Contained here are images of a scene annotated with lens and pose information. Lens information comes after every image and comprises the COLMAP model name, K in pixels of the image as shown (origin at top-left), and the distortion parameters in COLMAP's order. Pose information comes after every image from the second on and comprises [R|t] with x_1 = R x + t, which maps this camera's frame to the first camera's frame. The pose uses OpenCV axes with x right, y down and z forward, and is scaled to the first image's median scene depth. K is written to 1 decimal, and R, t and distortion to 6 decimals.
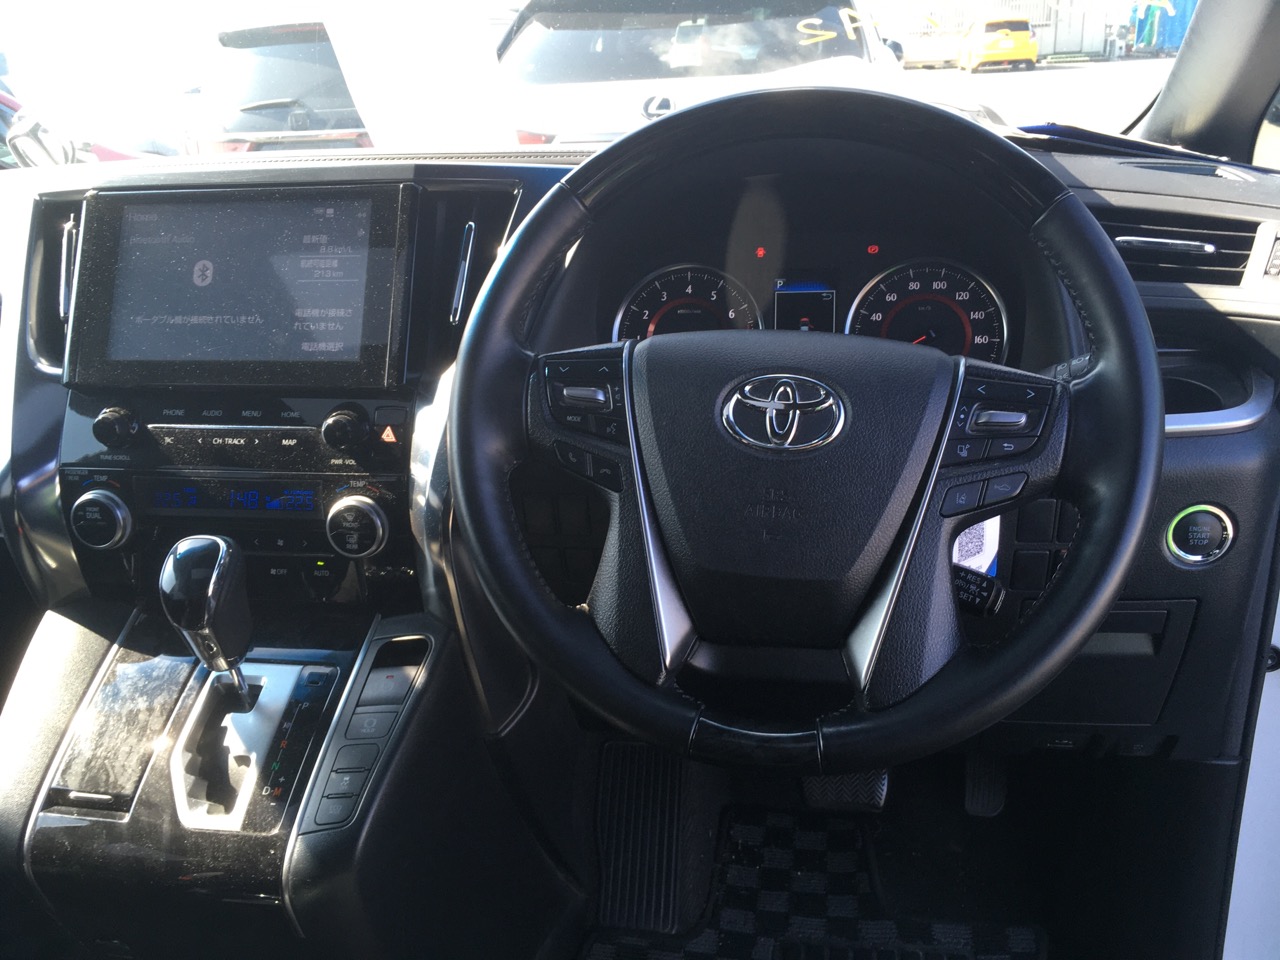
lens RADIAL K [[1096.2, 0, 640.6], [0, 1096.2, 475.6], [0, 0, 1]] dist [0.067758, -0.113200]
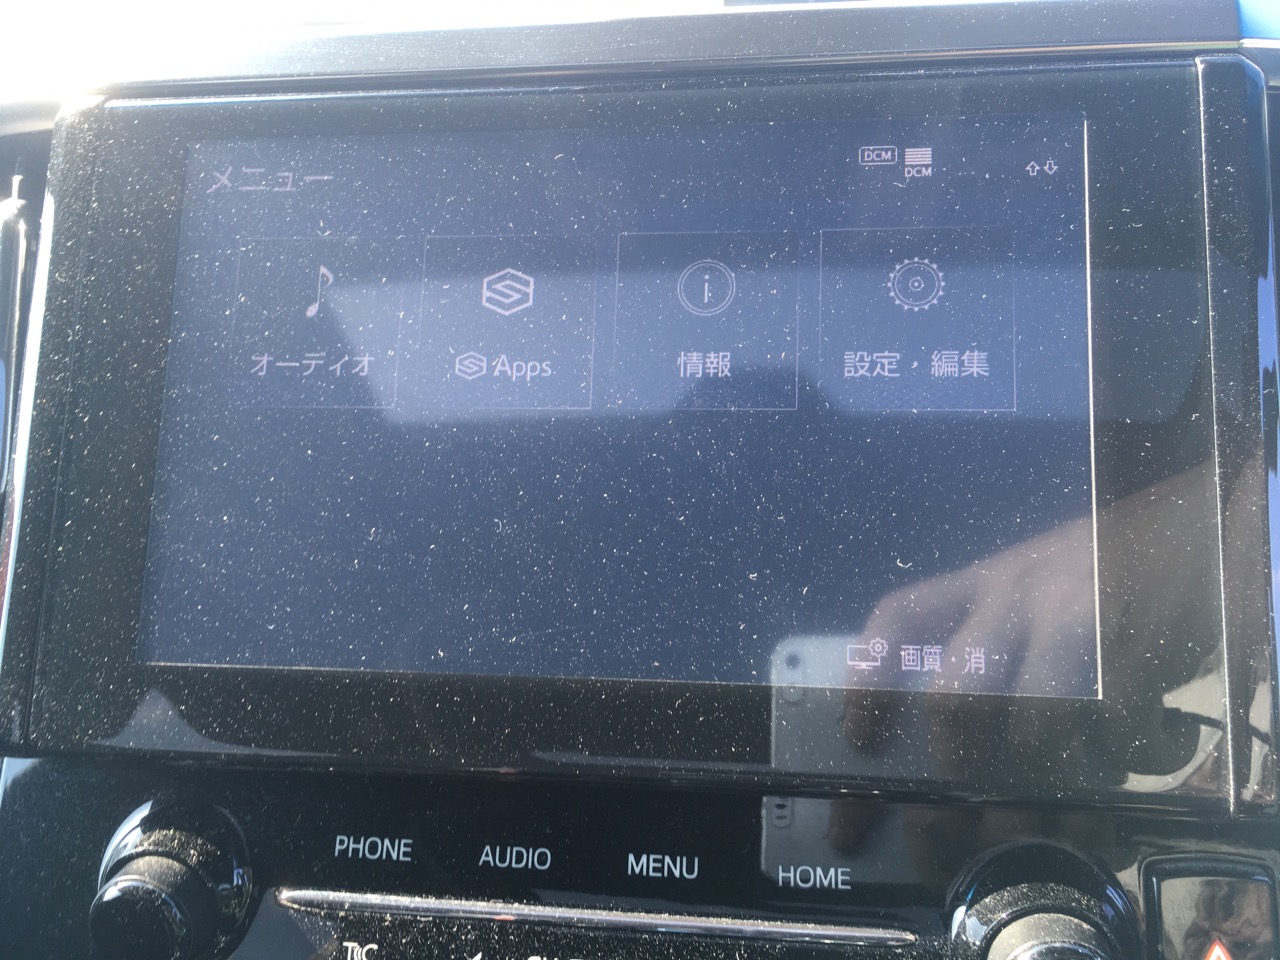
lens RADIAL K [[1096.2, 0, 649.9], [0, 1096.2, 471.2], [0, 0, 1]] dist [0.067758, -0.113200]
pose [[0.998791, -0.006038, 0.048792, -0.361881], [0.007087, 0.999747, -0.021355, -0.148010], [-0.048651, 0.021675, 0.998581, 0.702837]]
